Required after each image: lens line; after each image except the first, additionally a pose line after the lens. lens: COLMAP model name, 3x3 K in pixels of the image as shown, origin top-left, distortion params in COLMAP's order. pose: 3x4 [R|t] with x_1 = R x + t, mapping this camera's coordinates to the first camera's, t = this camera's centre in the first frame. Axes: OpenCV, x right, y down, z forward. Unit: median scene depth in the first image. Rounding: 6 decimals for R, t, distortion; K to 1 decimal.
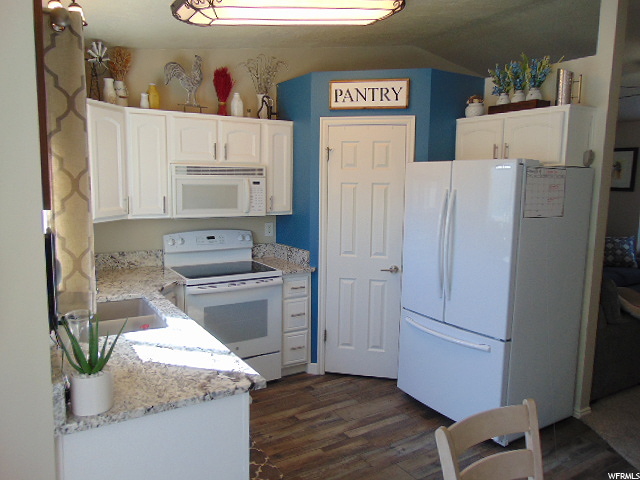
lens RADIAL K [[480.8, 0, 320.0], [0, 480.8, 240.0], [0, 0, 1]] dist [-0.024161, 0.046832]
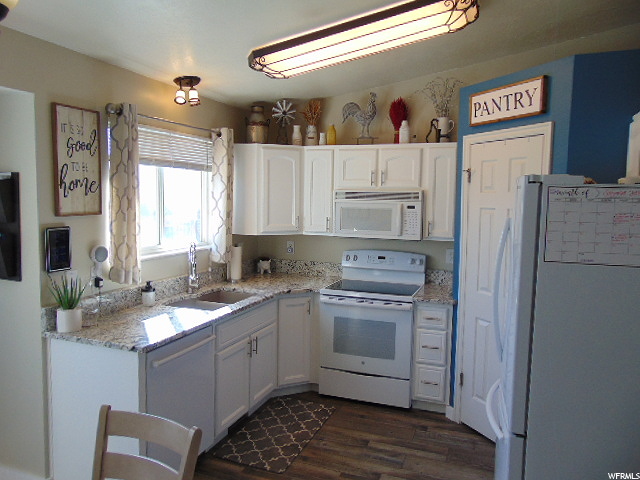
lens RADIAL K [[480.8, 0, 320.0], [0, 480.8, 240.0], [0, 0, 1]] dist [-0.024161, 0.046832]
pose [[0.604346, 0.063751, -0.794167, 0.580796], [-0.107393, 0.994215, -0.001914, -0.029261], [0.789451, 0.086445, 0.607697, 0.254419]]
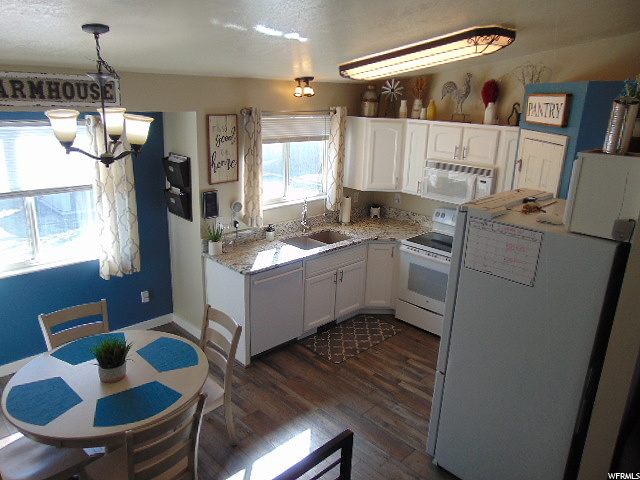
lens RADIAL K [[480.8, 0, 320.0], [0, 480.8, 240.0], [0, 0, 1]] dist [-0.024161, 0.046832]
pose [[0.213548, 0.277676, -0.936639, 0.954404], [-0.152360, 0.956490, 0.248824, -0.222401], [0.964979, 0.089571, 0.246563, 0.356600]]
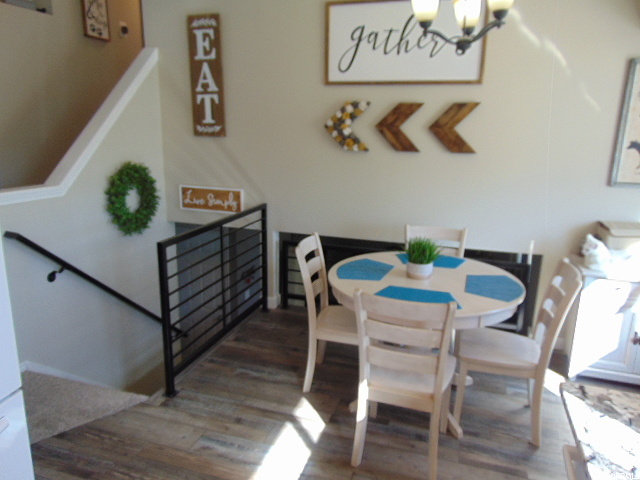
lens RADIAL K [[480.8, 0, 320.0], [0, 480.8, 240.0], [0, 0, 1]] dist [-0.024161, 0.046832]
pose [[-0.644273, -0.210865, 0.735152, -0.176748], [0.069054, 0.941274, 0.330506, -0.093594], [-0.761672, 0.263702, -0.591877, 0.785422]]
